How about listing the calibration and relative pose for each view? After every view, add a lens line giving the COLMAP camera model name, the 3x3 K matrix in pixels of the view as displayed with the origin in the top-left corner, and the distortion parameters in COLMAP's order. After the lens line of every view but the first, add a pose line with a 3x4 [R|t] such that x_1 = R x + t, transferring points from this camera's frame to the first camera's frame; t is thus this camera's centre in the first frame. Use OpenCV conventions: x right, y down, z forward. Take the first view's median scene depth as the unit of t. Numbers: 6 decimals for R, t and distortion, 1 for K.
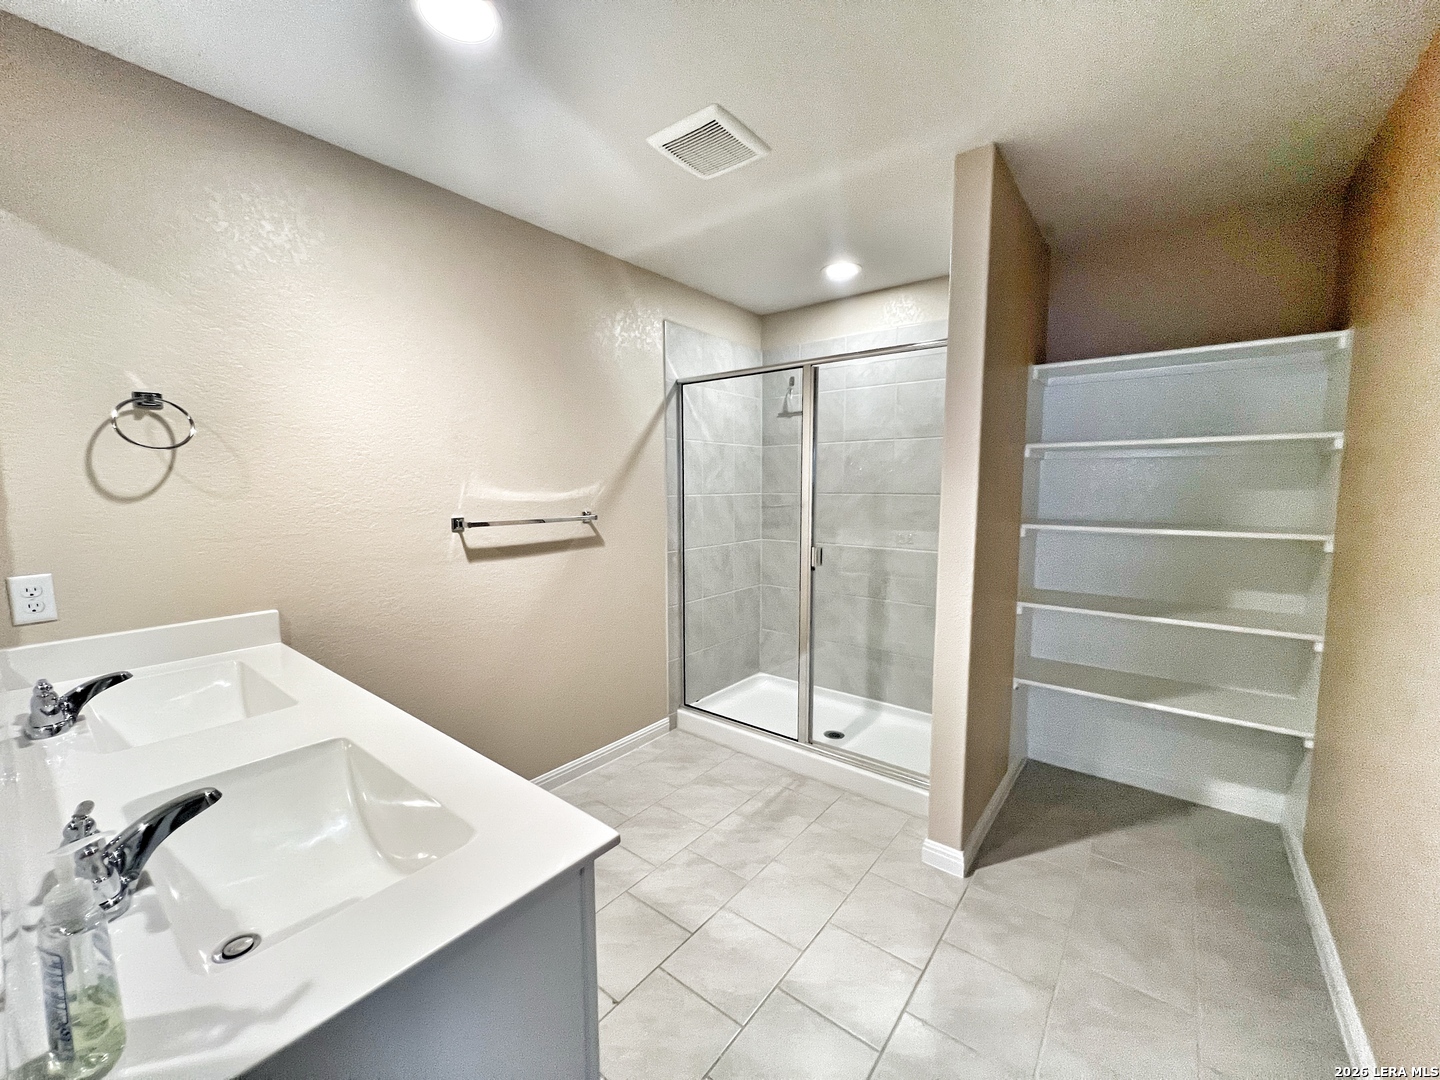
lens RADIAL K [[575.6, 0, 718.5], [0, 575.6, 540.3], [0, 0, 1]] dist [-0.001414, 0.000480]
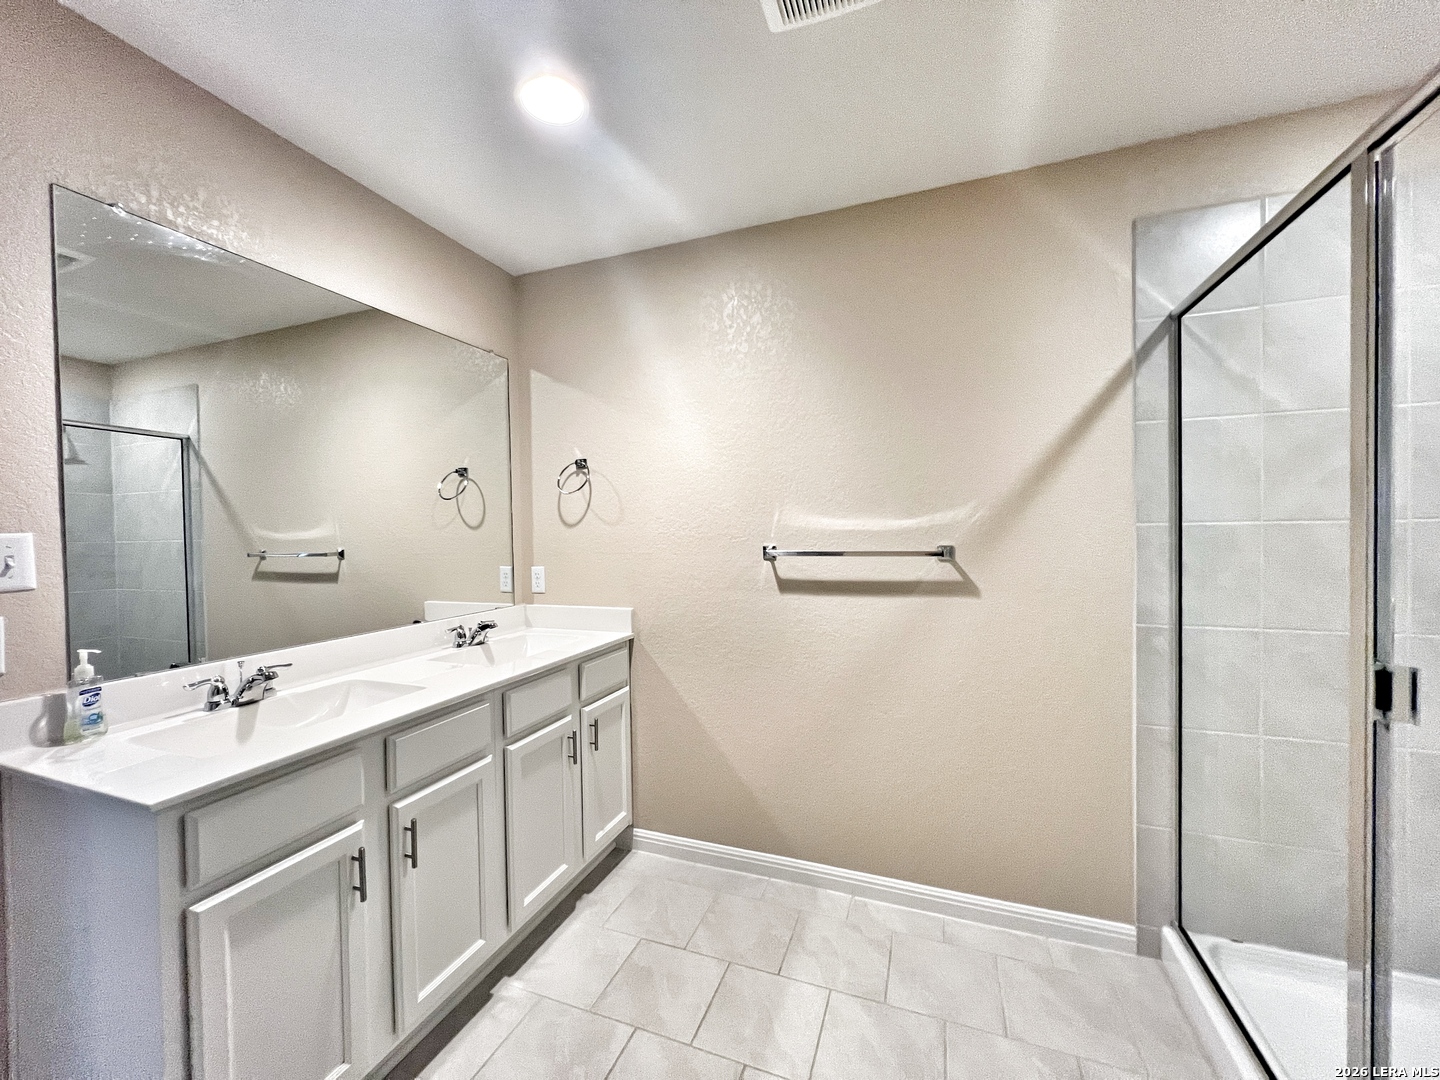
lens RADIAL K [[575.6, 0, 718.5], [0, 575.6, 540.3], [0, 0, 1]] dist [-0.001414, 0.000480]
pose [[0.299454, 0.011676, -0.954039, 0.375614], [-0.081919, 0.996547, -0.013516, -0.023505], [0.950588, 0.082201, 0.299376, 0.517169]]
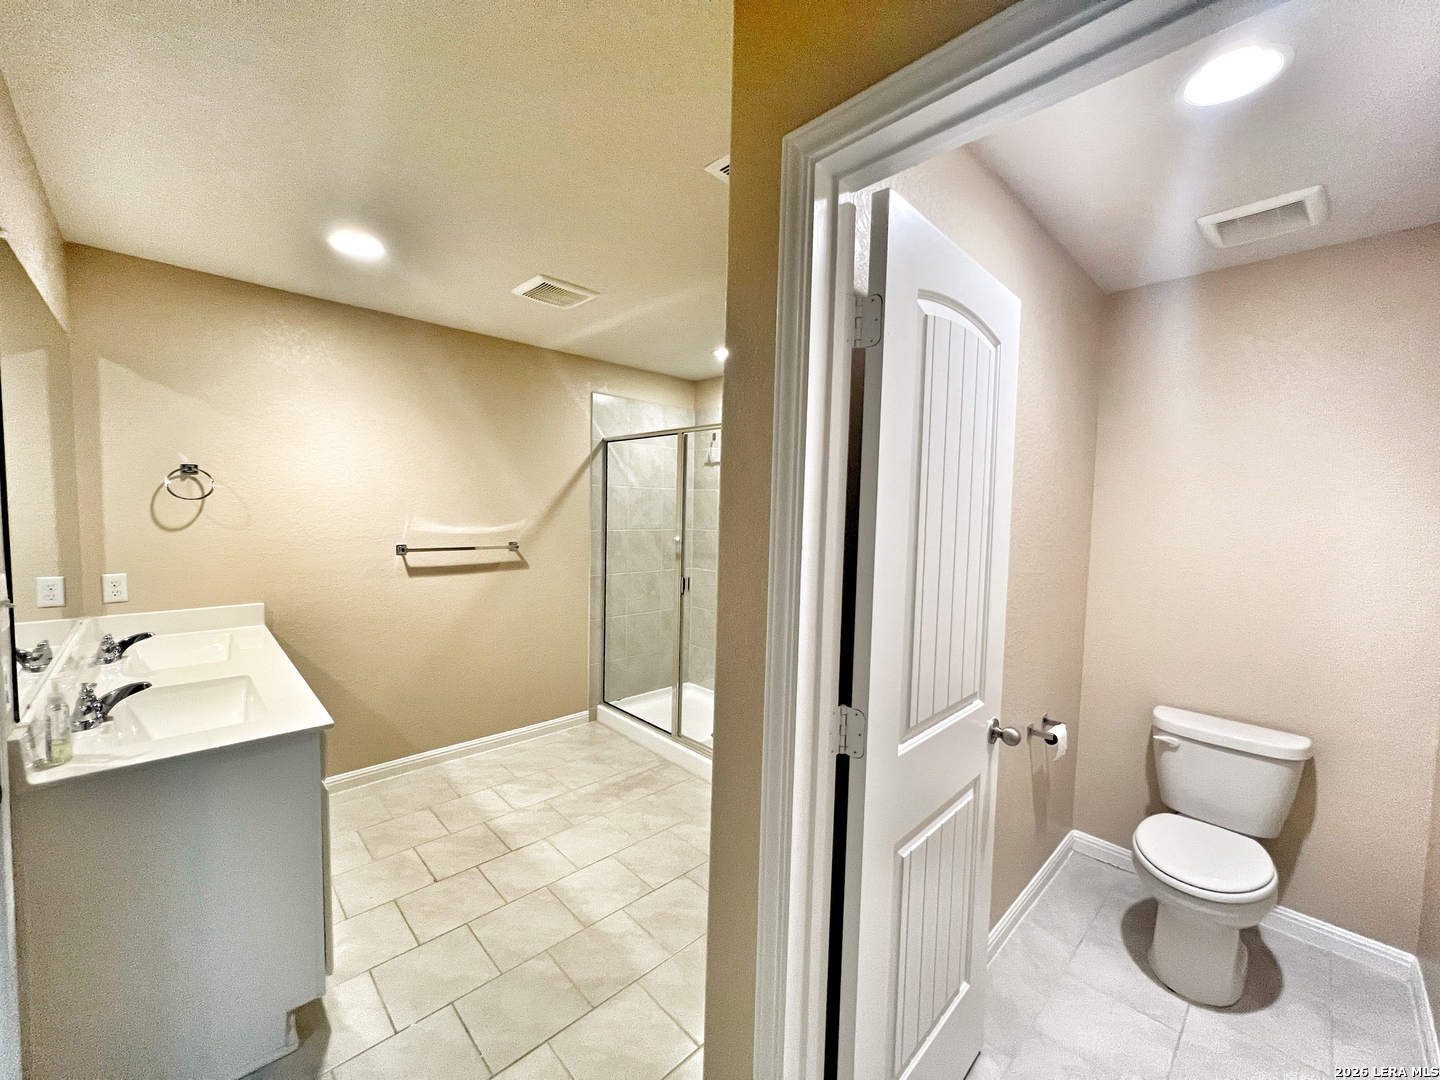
lens RADIAL K [[575.6, 0, 718.5], [0, 575.6, 540.3], [0, 0, 1]] dist [-0.001414, 0.000480]
pose [[0.990152, 0.032928, -0.136070, 0.411482], [-0.038516, 0.998511, -0.038642, -0.021291], [0.134595, 0.043502, 0.989945, -0.229518]]
